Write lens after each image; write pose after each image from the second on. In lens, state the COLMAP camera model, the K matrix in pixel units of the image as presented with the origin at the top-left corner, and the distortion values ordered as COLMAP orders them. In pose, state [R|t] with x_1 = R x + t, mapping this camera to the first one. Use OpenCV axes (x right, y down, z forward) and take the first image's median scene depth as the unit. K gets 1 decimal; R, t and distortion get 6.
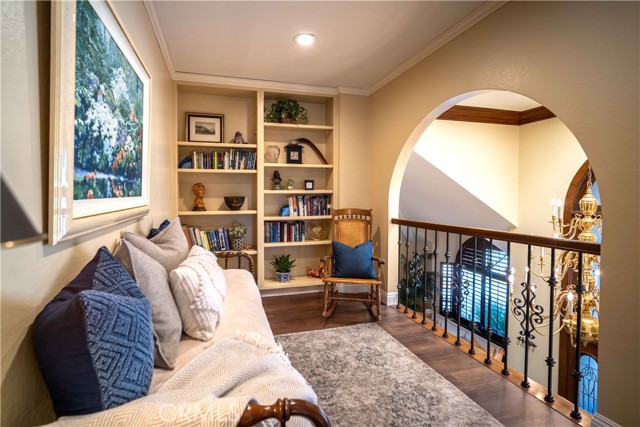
lens RADIAL K [[318.4, 0, 319.0], [0, 318.4, 204.6], [0, 0, 1]] dist [-0.020683, 0.000108]
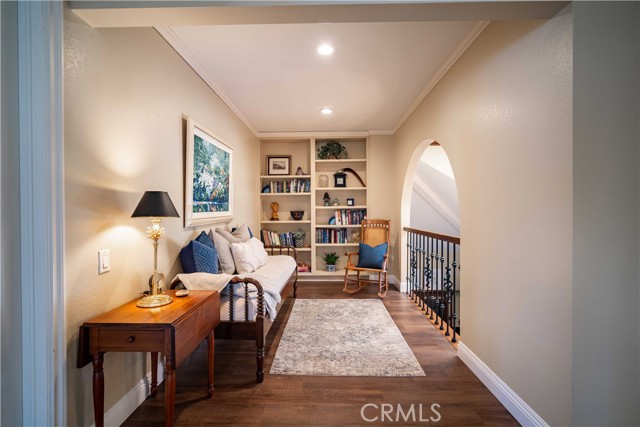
lens RADIAL K [[286.2, 0, 320.0], [0, 286.2, 213.5], [0, 0, 1]] dist [-0.015655, 0.001012]
pose [[0.956627, -0.002763, -0.291304, 0.221831], [-0.001903, 0.999874, -0.015734, 0.006753], [0.291311, 0.015606, 0.956501, -0.234636]]
